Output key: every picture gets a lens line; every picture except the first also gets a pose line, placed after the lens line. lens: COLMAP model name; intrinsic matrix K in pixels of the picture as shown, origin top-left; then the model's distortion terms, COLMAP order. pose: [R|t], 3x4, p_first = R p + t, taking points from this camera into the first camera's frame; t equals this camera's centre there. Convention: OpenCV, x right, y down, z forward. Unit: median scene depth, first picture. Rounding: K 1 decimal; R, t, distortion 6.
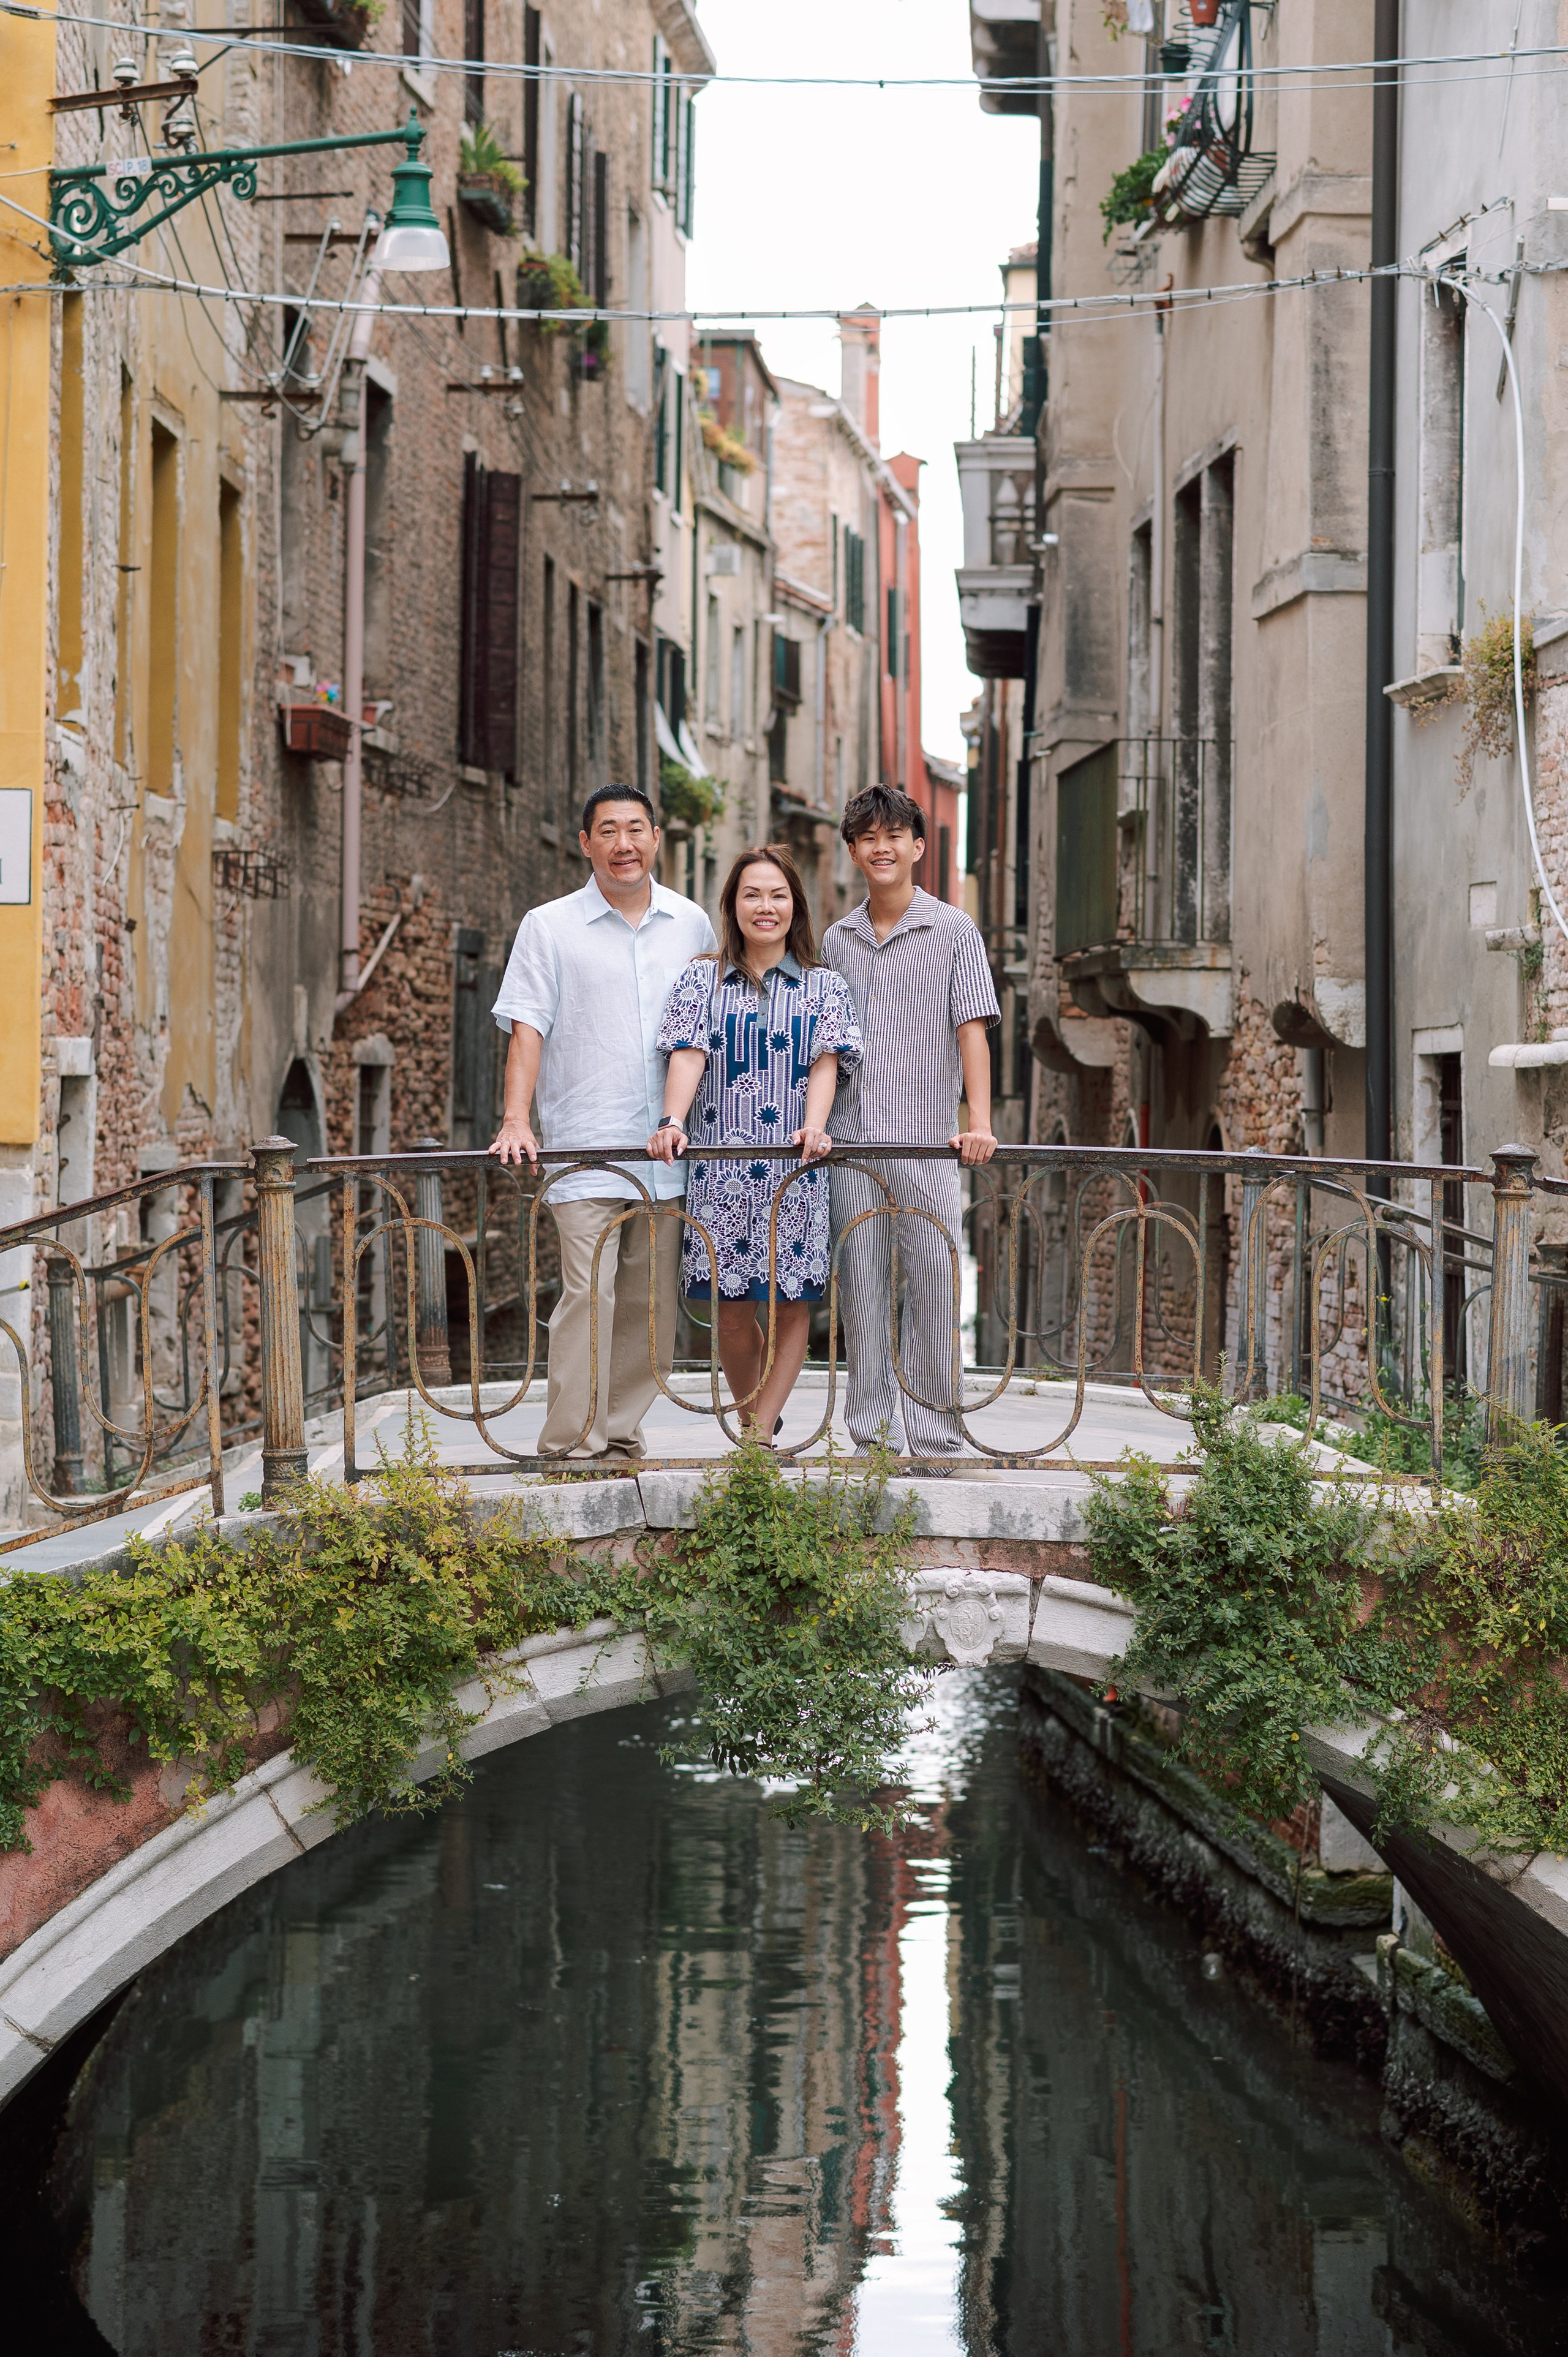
lens RADIAL K [[5900.7, 0, 774.7], [0, 5900.7, 1173.1], [0, 0, 1]] dist [0.025706, 0.189934]
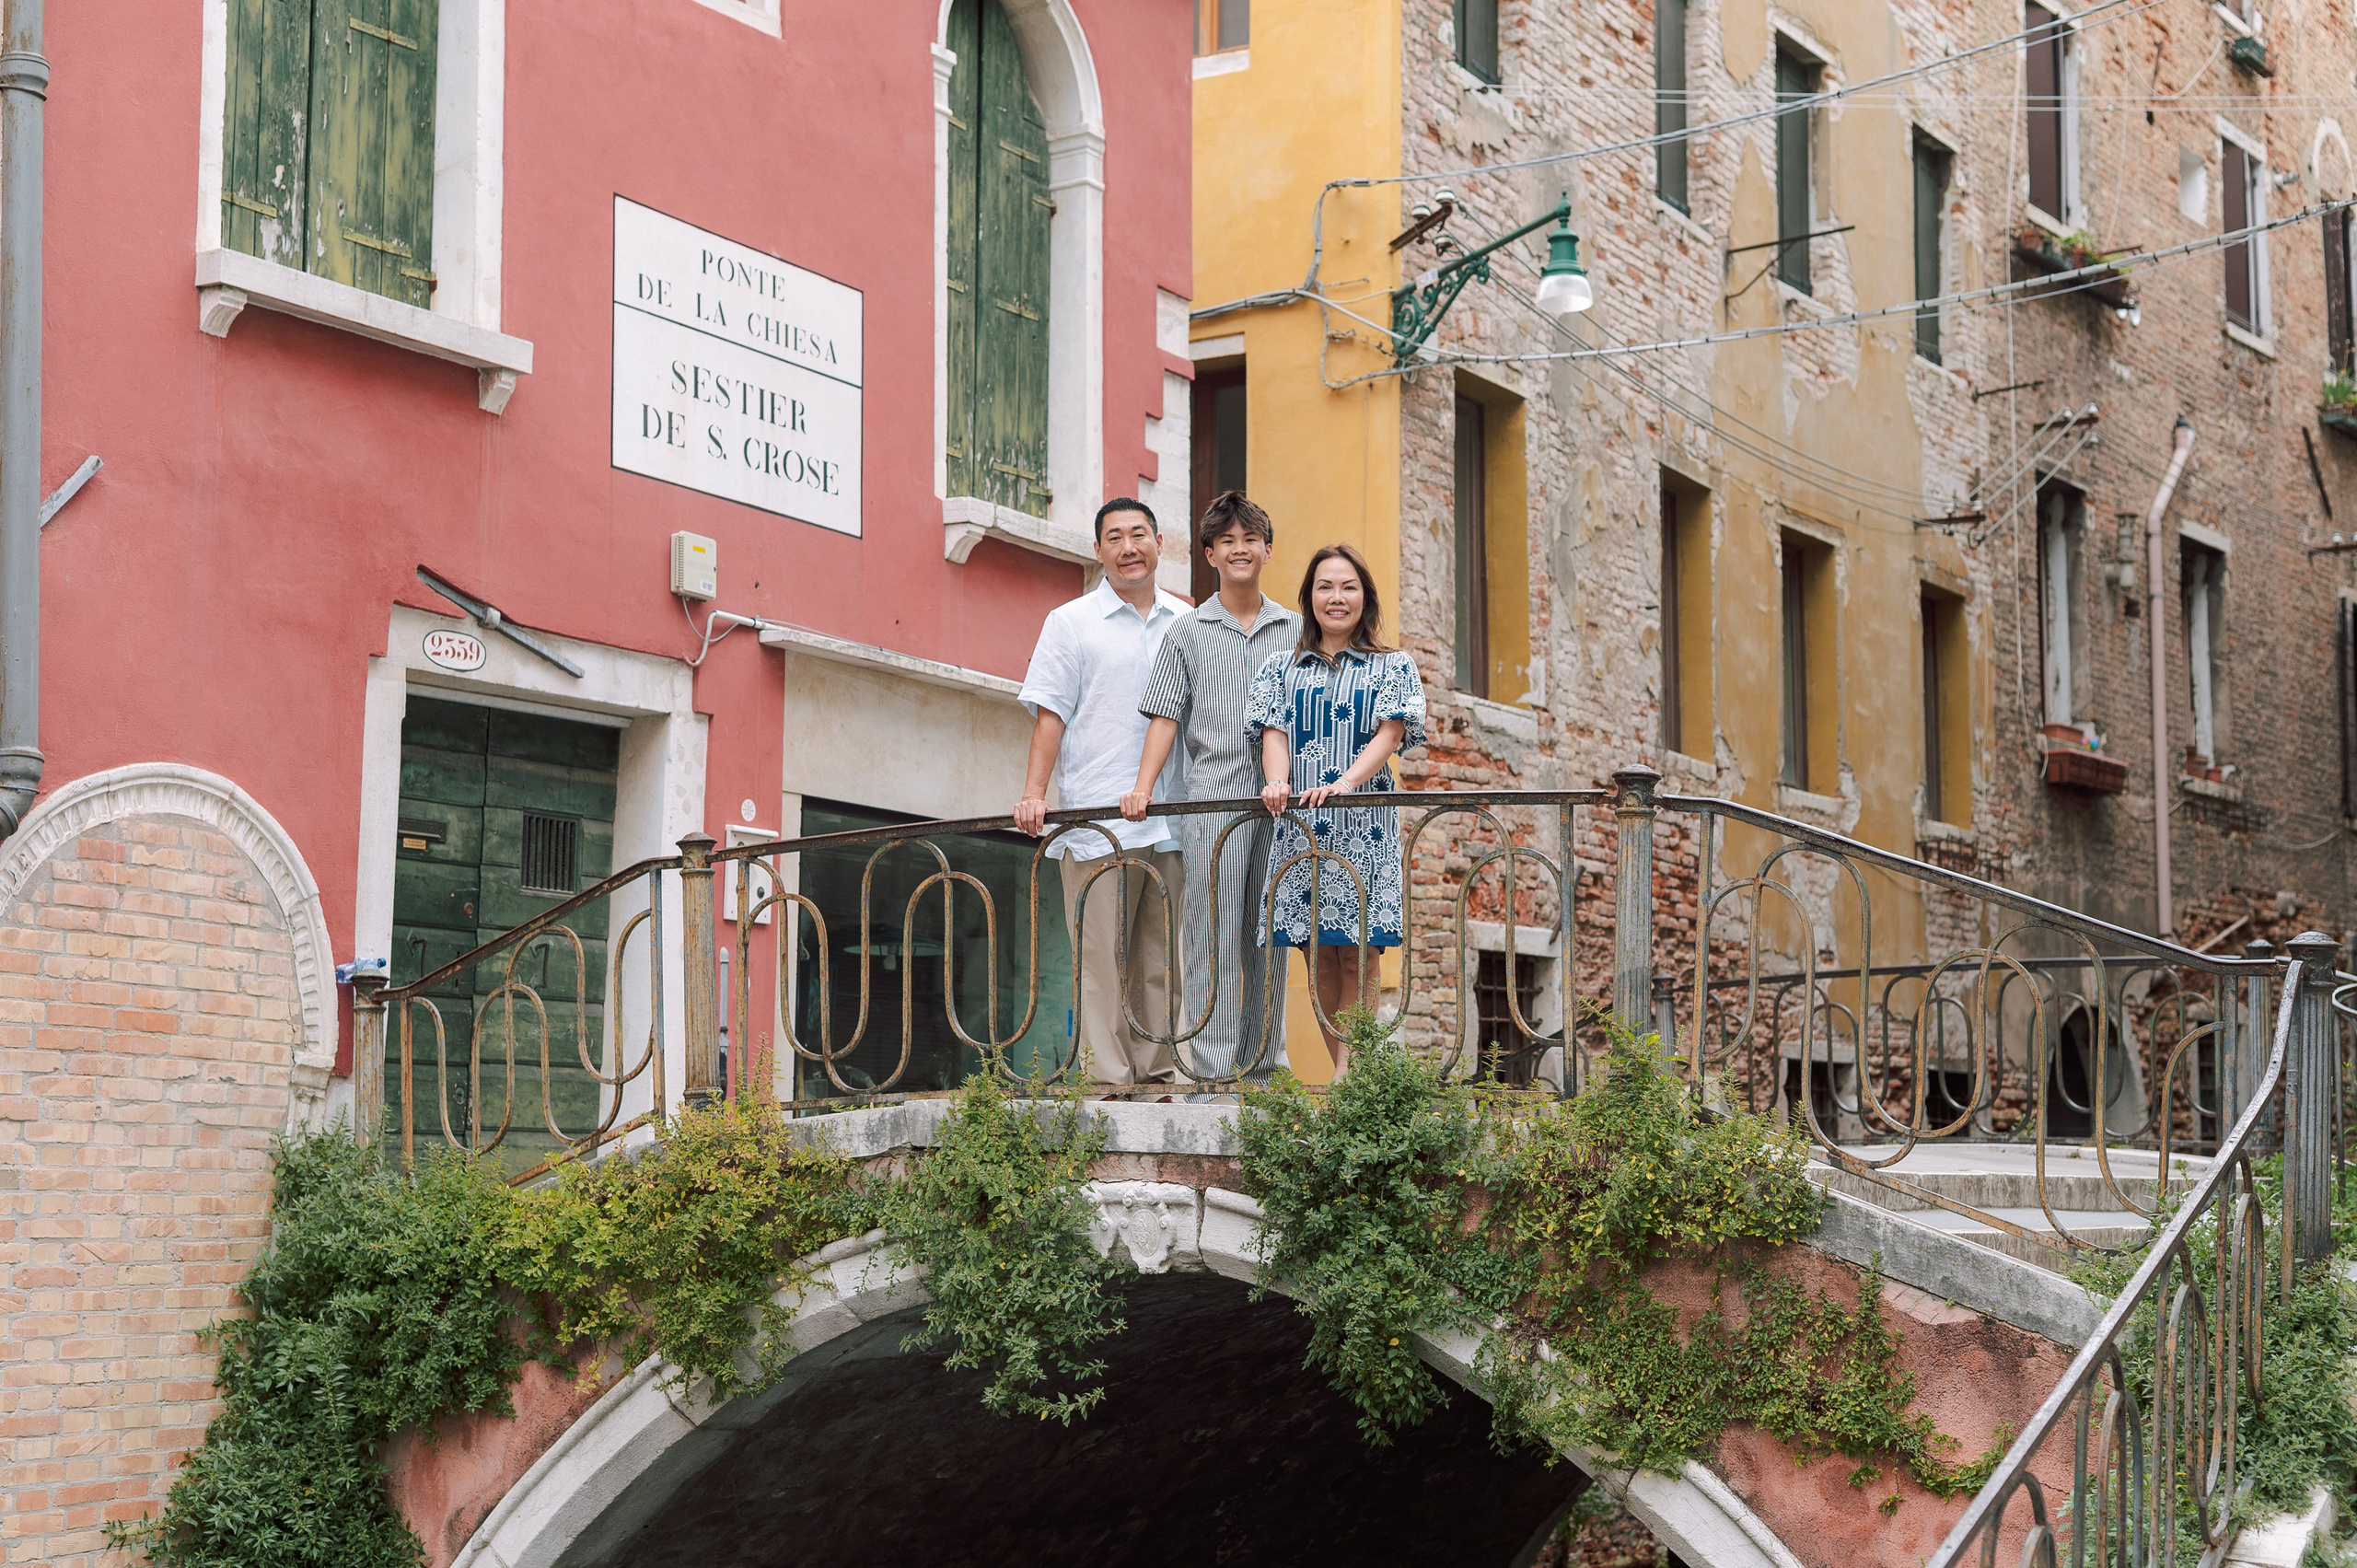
lens RADIAL K [[3344.1, 0, 1174.9], [0, 3344.1, 775.6], [0, 0, 1]] dist [-0.006698, 0.052254]
pose [[0.834081, -0.074230, -0.546624, 0.241629], [-0.002312, 0.990426, -0.138026, 0.049635], [0.551636, 0.116389, 0.825924, 0.308400]]
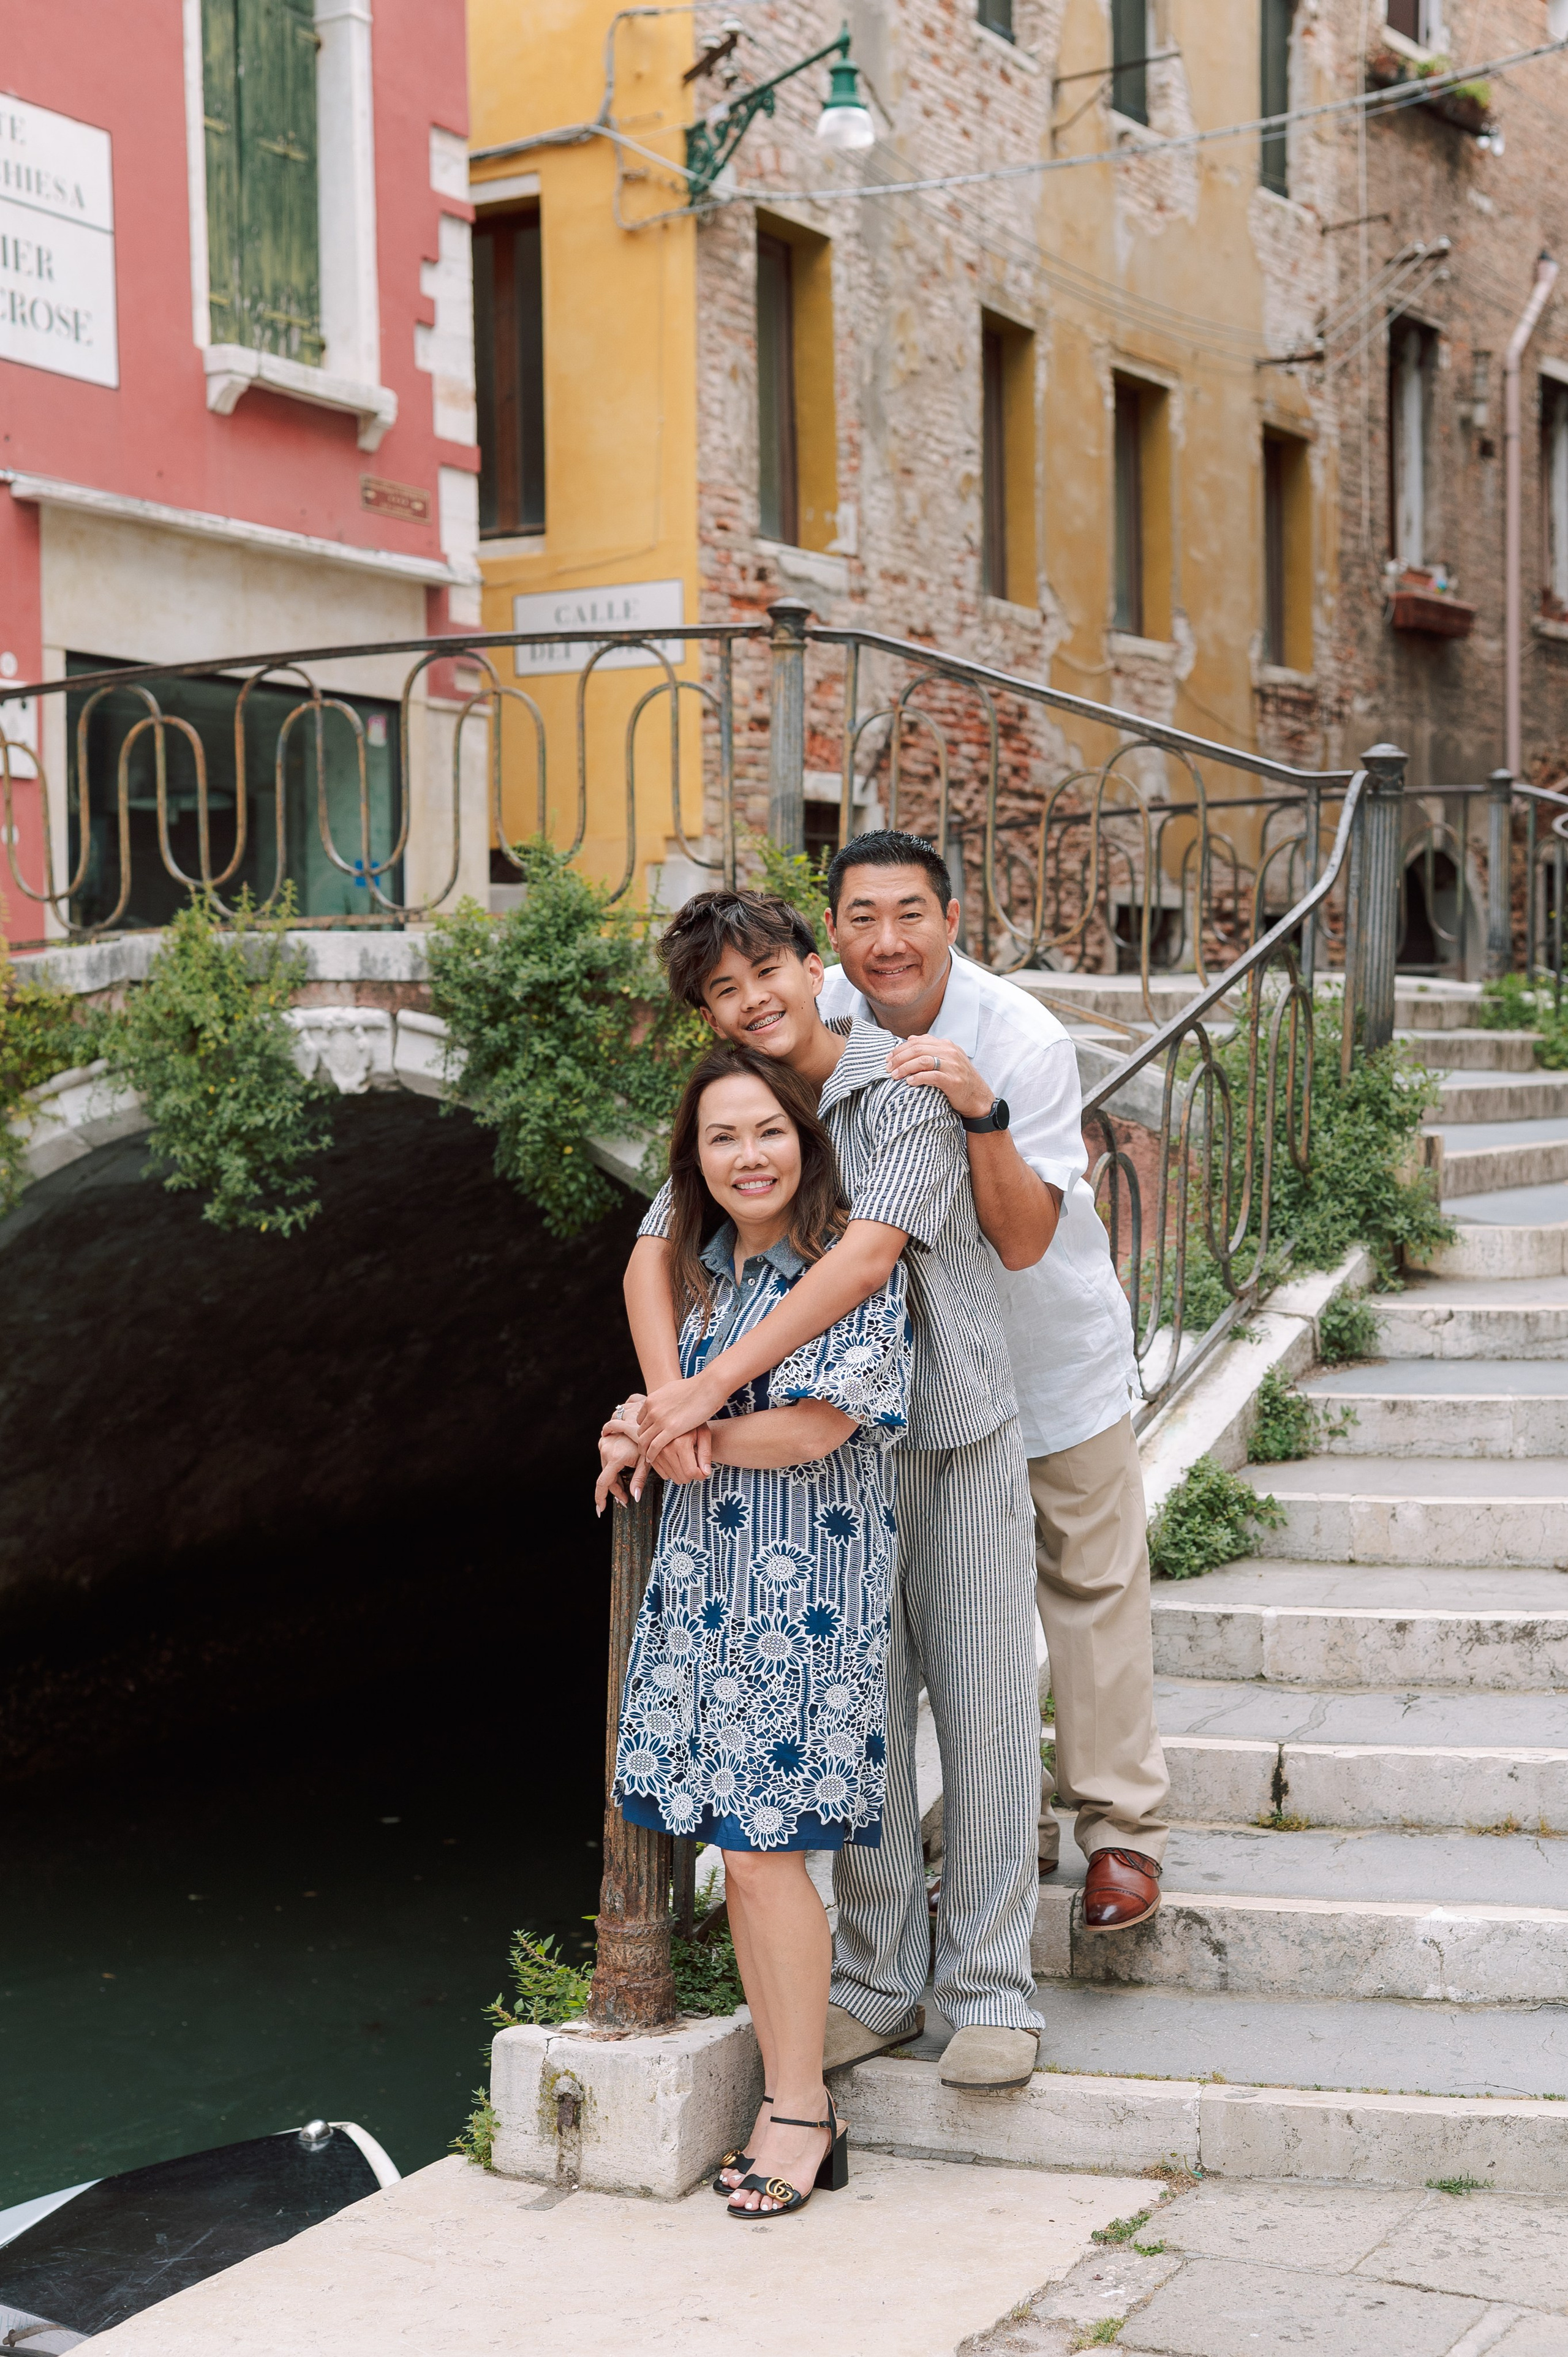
lens RADIAL K [[3418.3, 0, 798.3], [0, 3418.3, 1175.6], [0, 0, 1]] dist [0.000299, 0.031398]
pose [[0.859534, -0.007577, -0.511023, 0.285439], [0.019030, 0.999671, 0.017186, 0.057334], [0.510725, -0.024497, 0.859395, 0.300339]]
